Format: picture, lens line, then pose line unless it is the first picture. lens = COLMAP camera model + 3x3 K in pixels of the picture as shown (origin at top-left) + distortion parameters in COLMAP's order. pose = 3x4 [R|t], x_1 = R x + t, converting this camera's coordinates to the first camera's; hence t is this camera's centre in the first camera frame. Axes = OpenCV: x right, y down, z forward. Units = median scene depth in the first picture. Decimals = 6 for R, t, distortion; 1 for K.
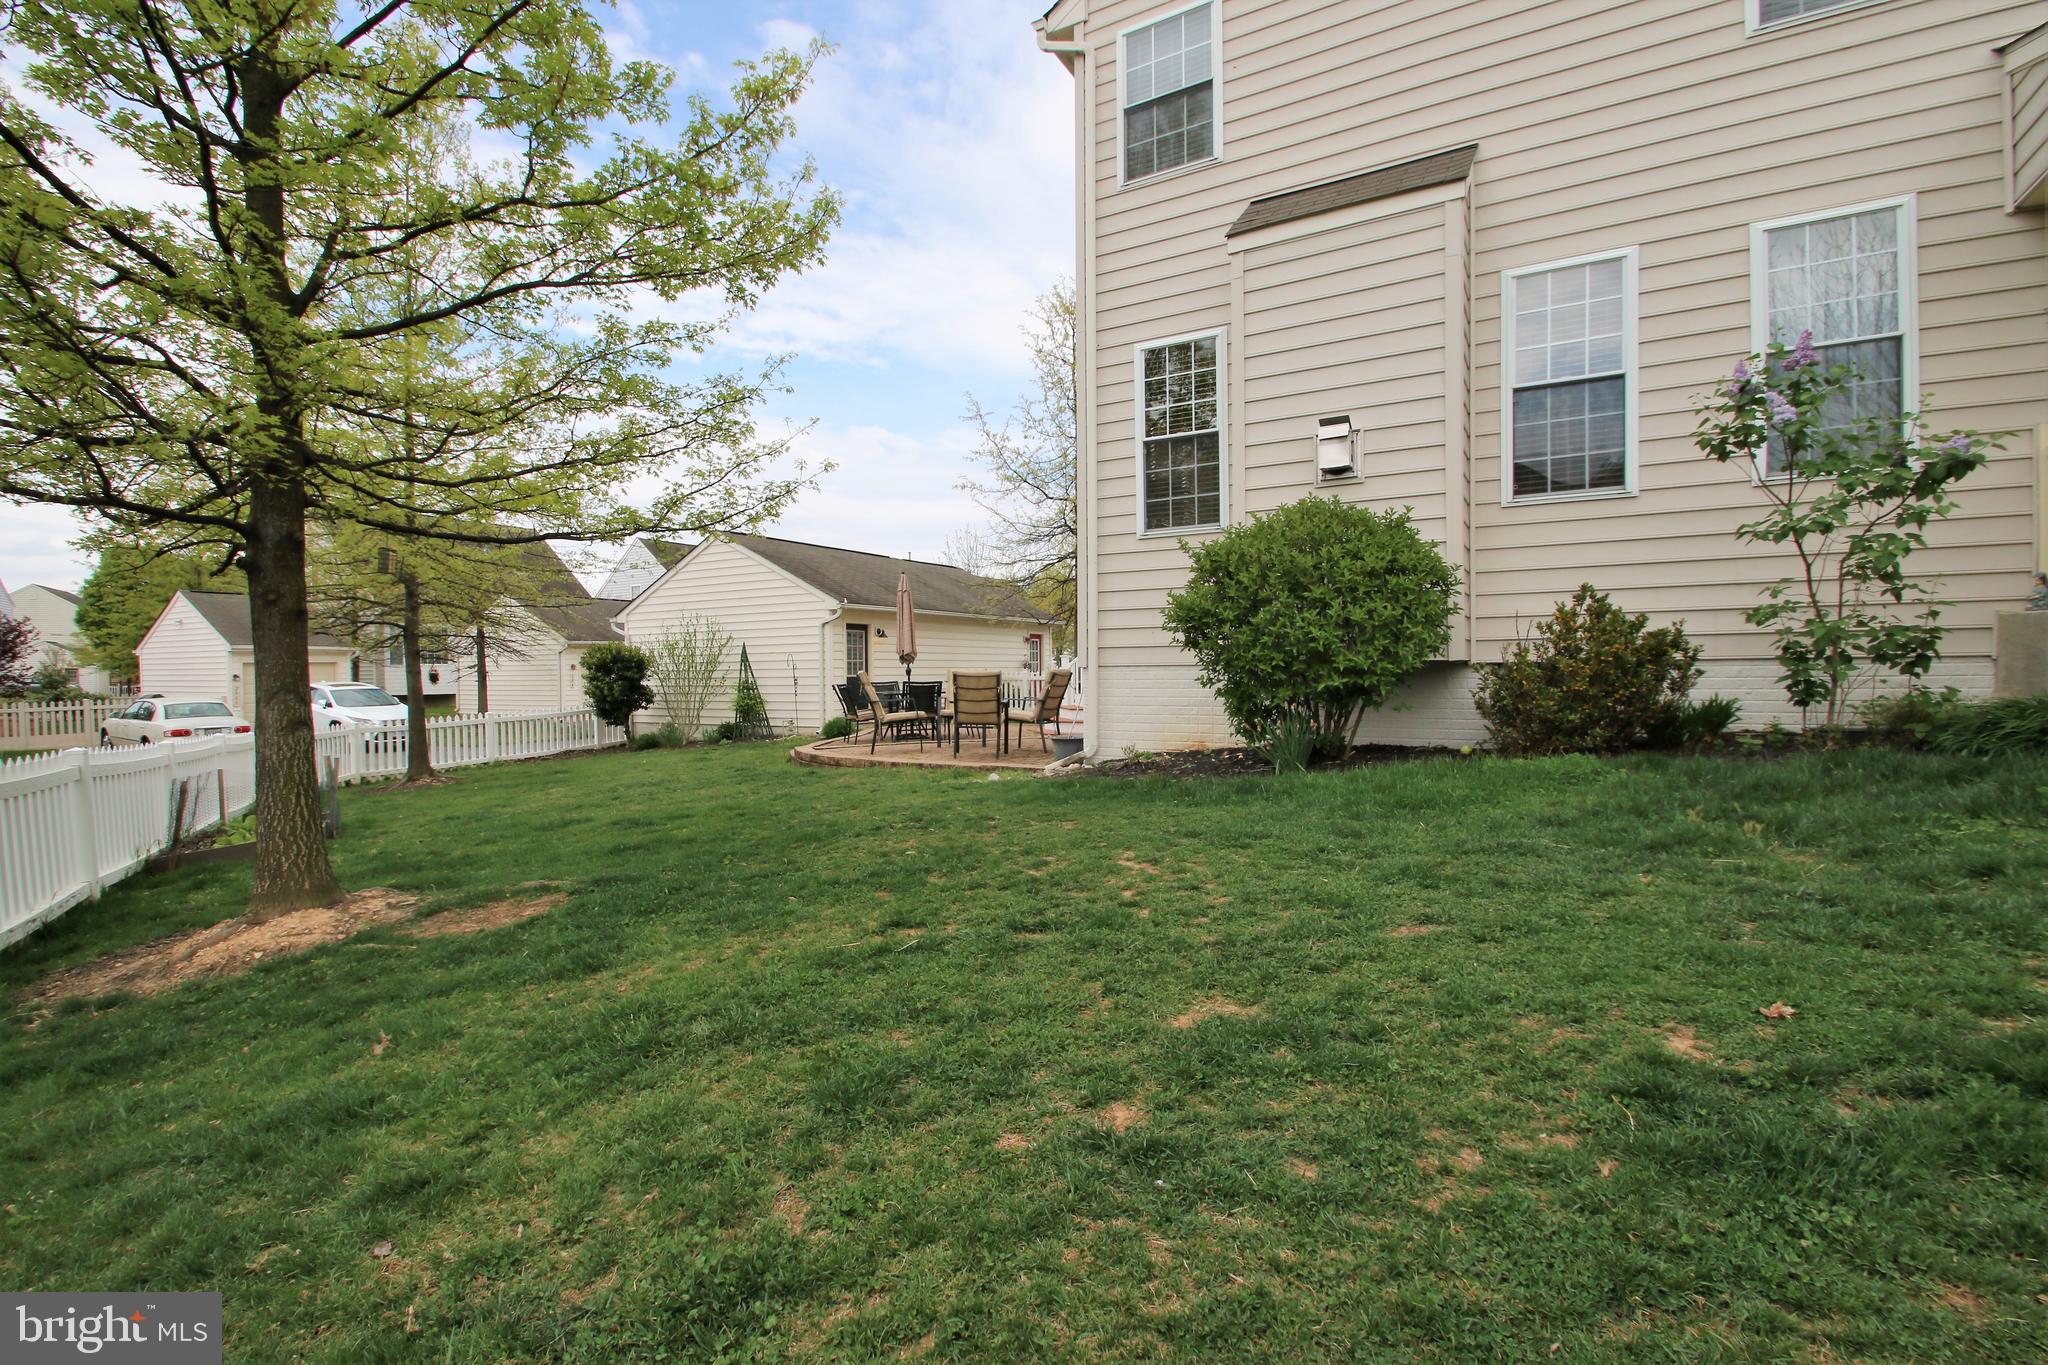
lens RADIAL K [[953.1, 0, 995.8], [0, 953.1, 677.5], [0, 0, 1]] dist [0.003498, -0.010589]
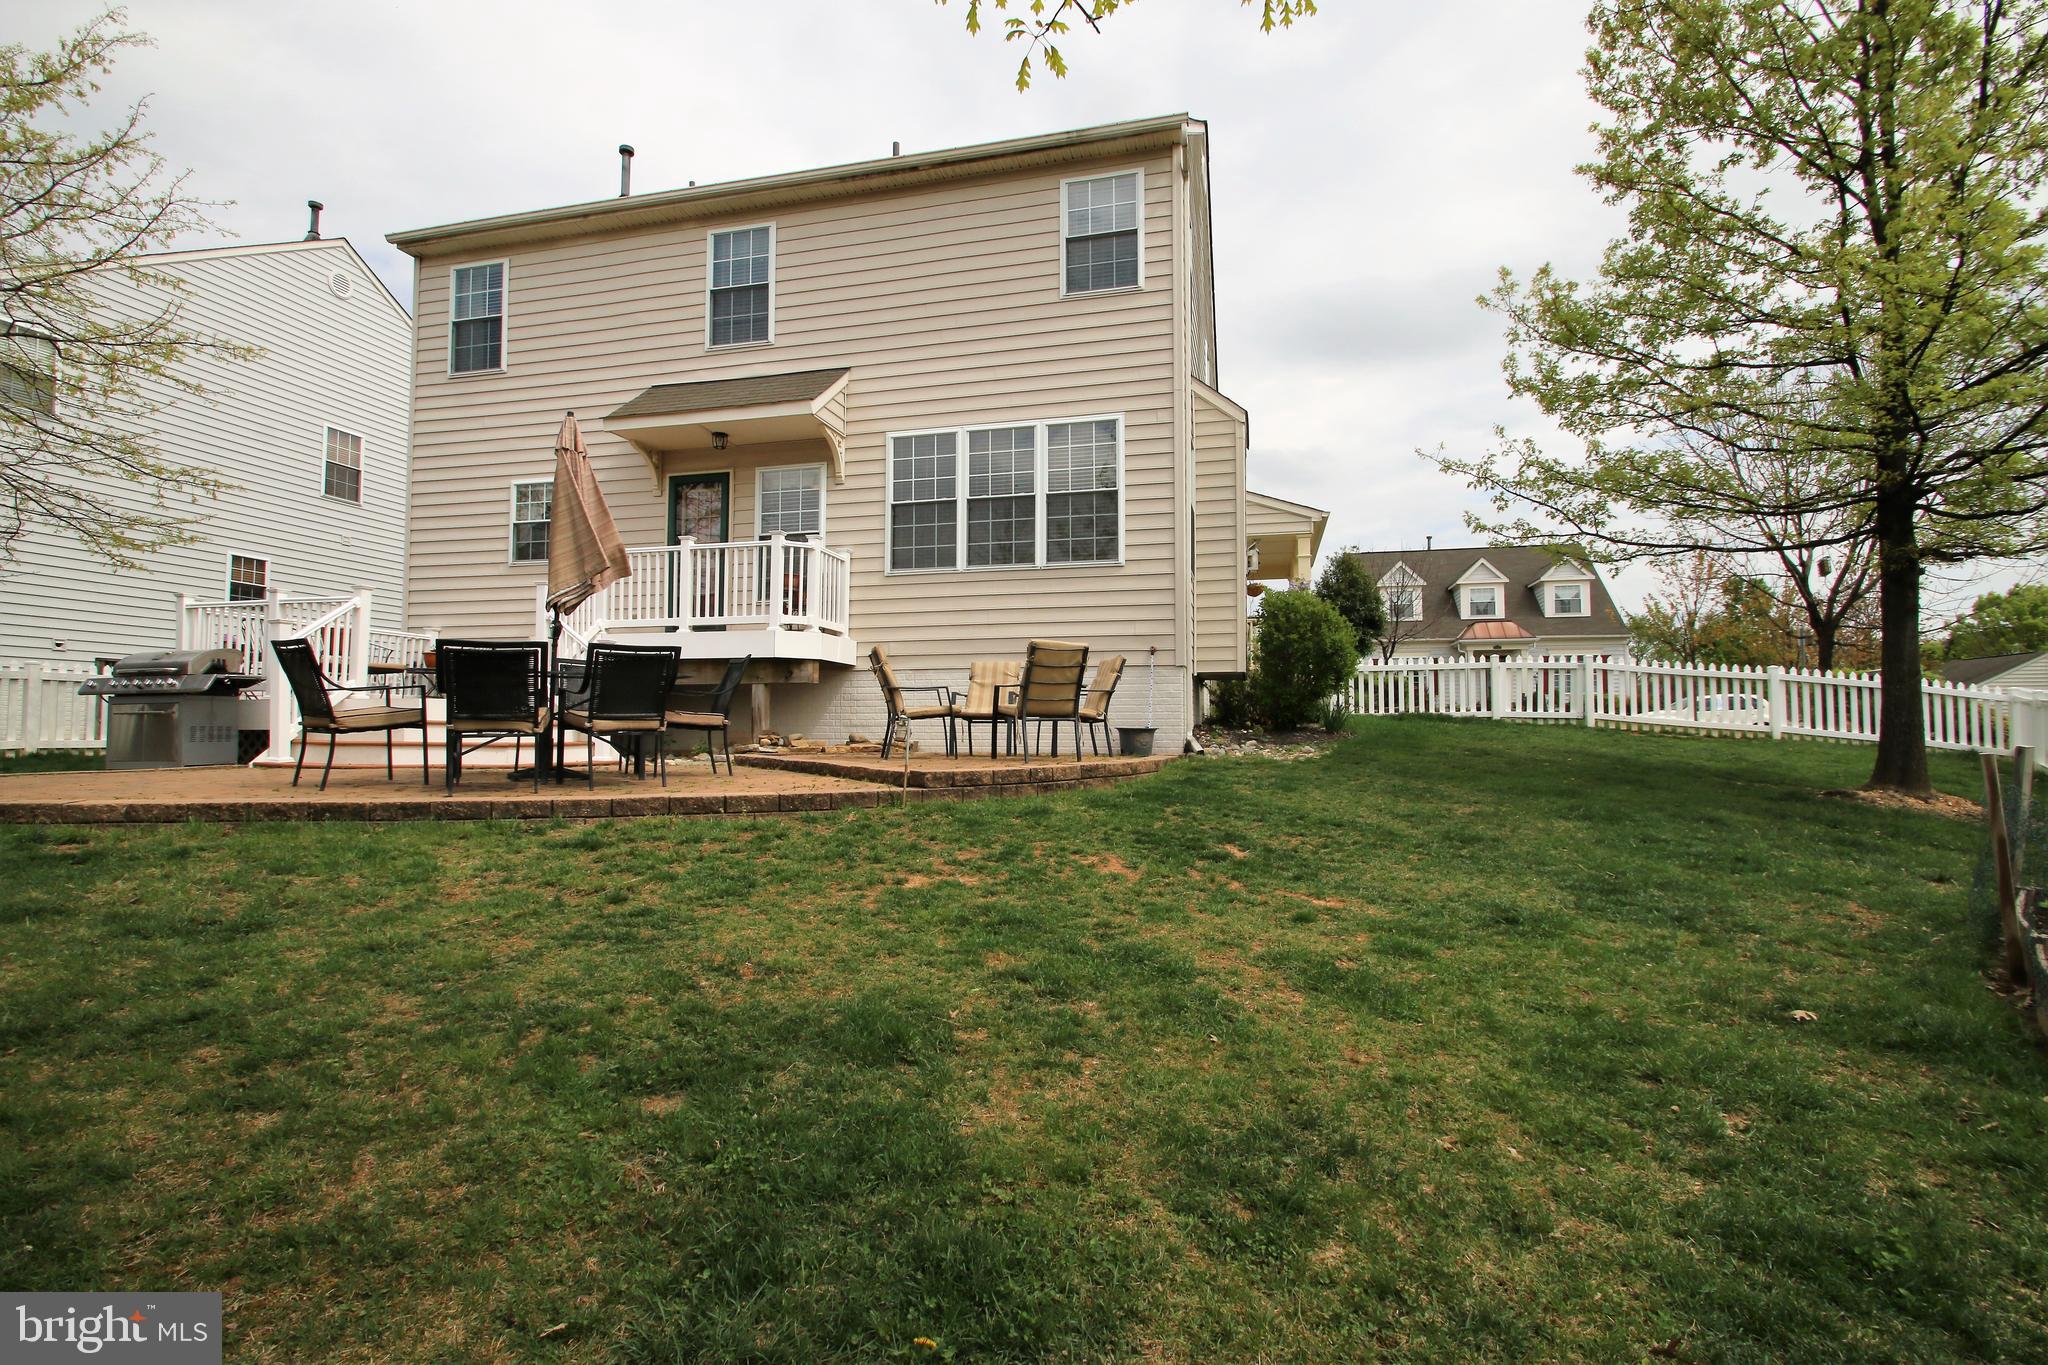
lens RADIAL K [[953.1, 0, 1018.0], [0, 953.1, 690.9], [0, 0, 1]] dist [0.003498, -0.010589]
pose [[-0.296798, 0.050861, 0.953585, -0.425950], [0.005574, 0.998656, -0.051530, 0.034210], [-0.954924, -0.009978, -0.296683, 0.670214]]
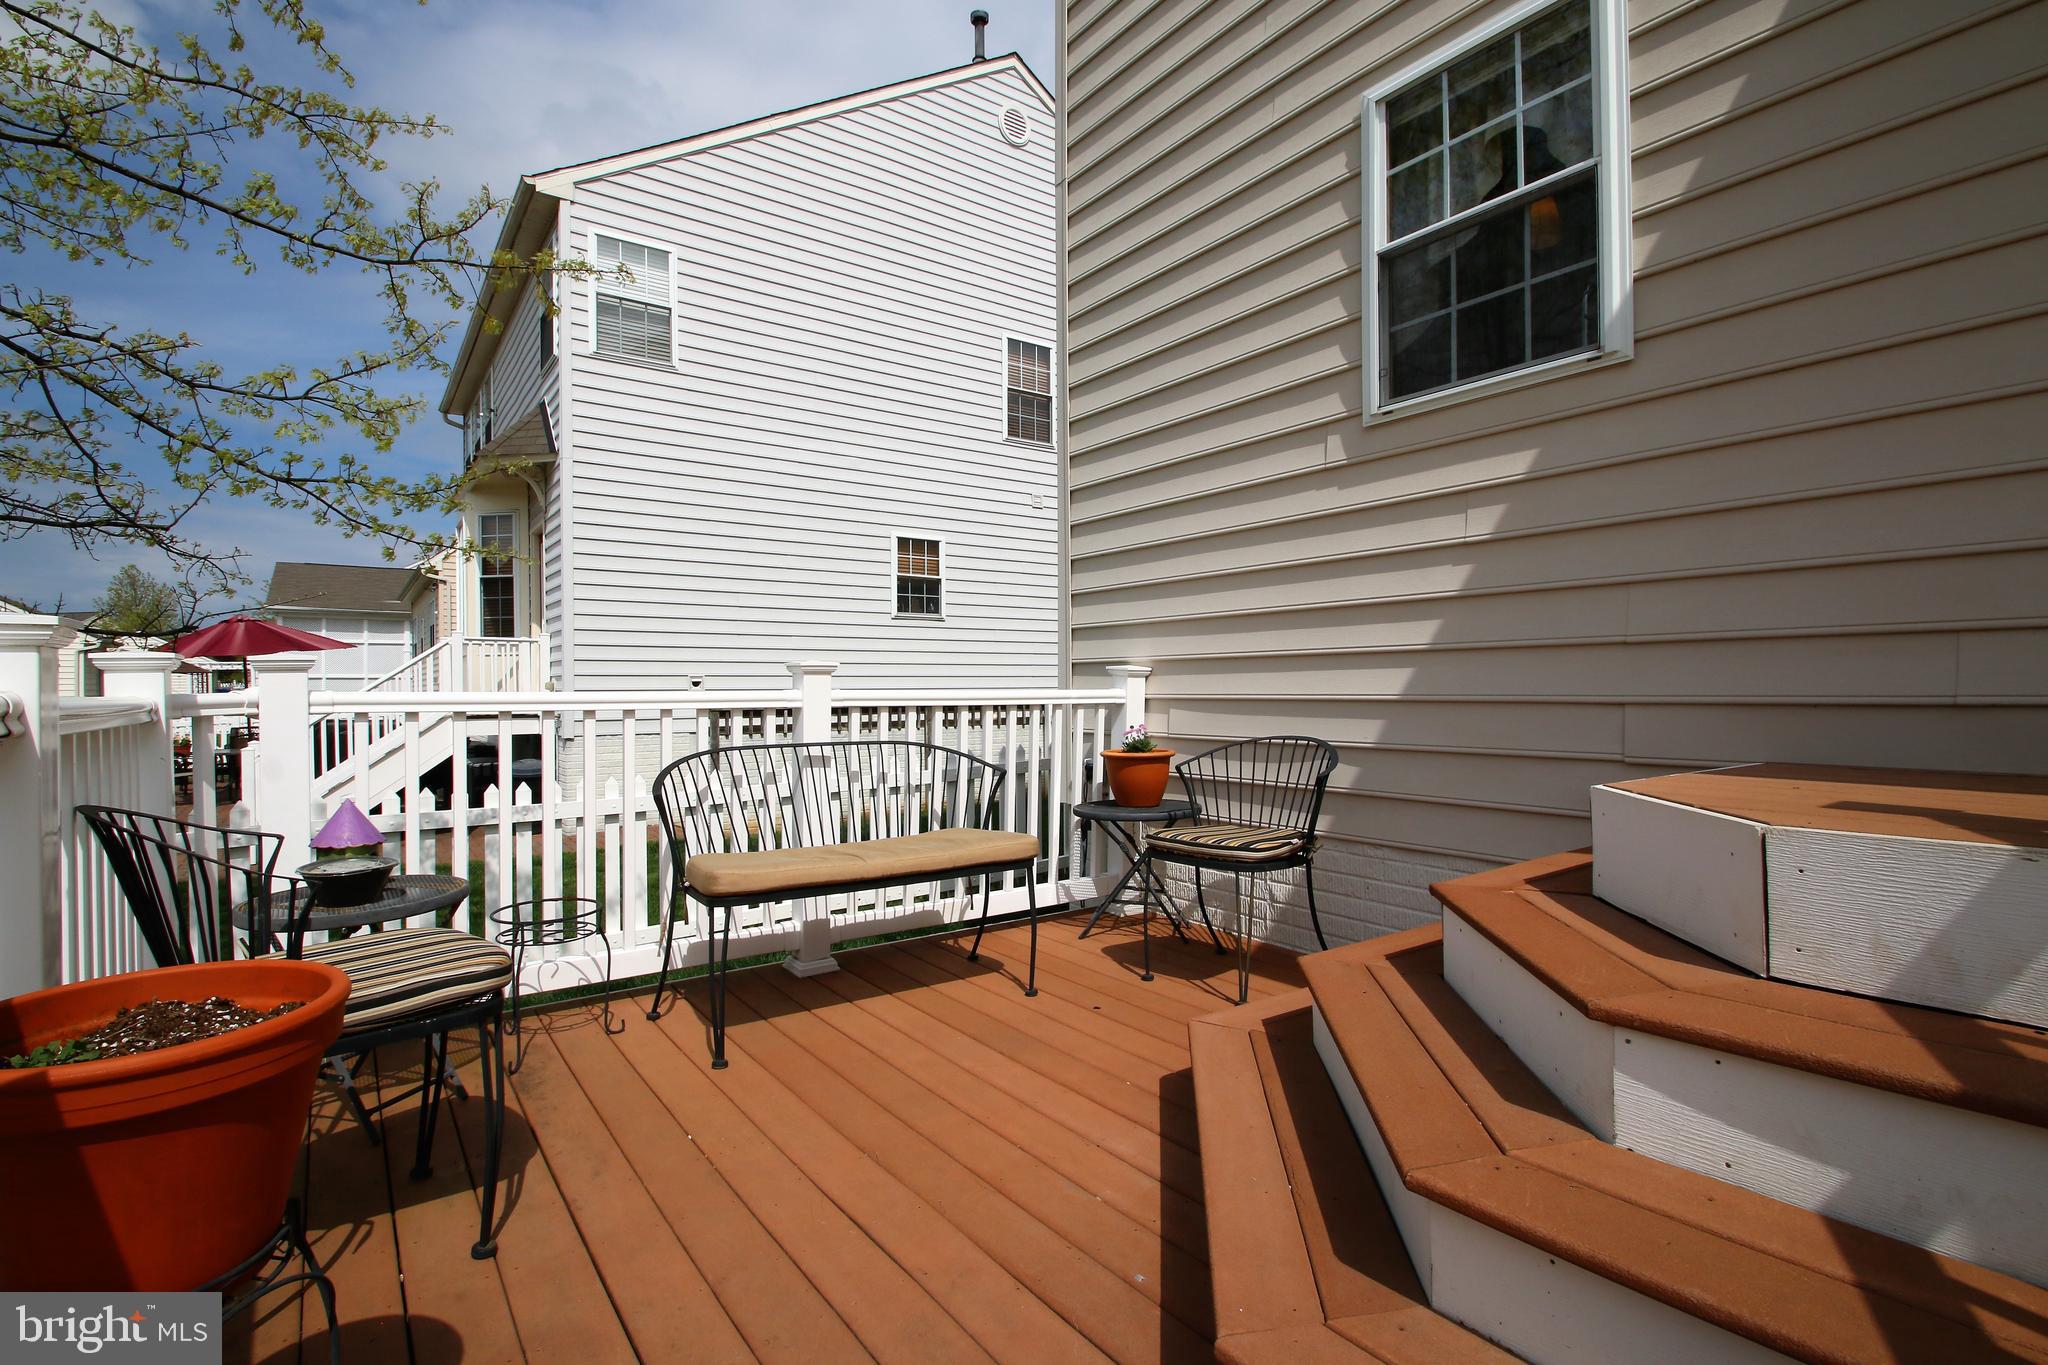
lens RADIAL K [[953.1, 0, 995.2], [0, 953.1, 689.8], [0, 0, 1]] dist [0.003498, -0.010589]
pose [[0.408301, 0.005244, 0.912832, 0.092894], [0.009762, 0.999901, -0.010111, -0.035875], [-0.912795, 0.013039, 0.408209, 0.797644]]
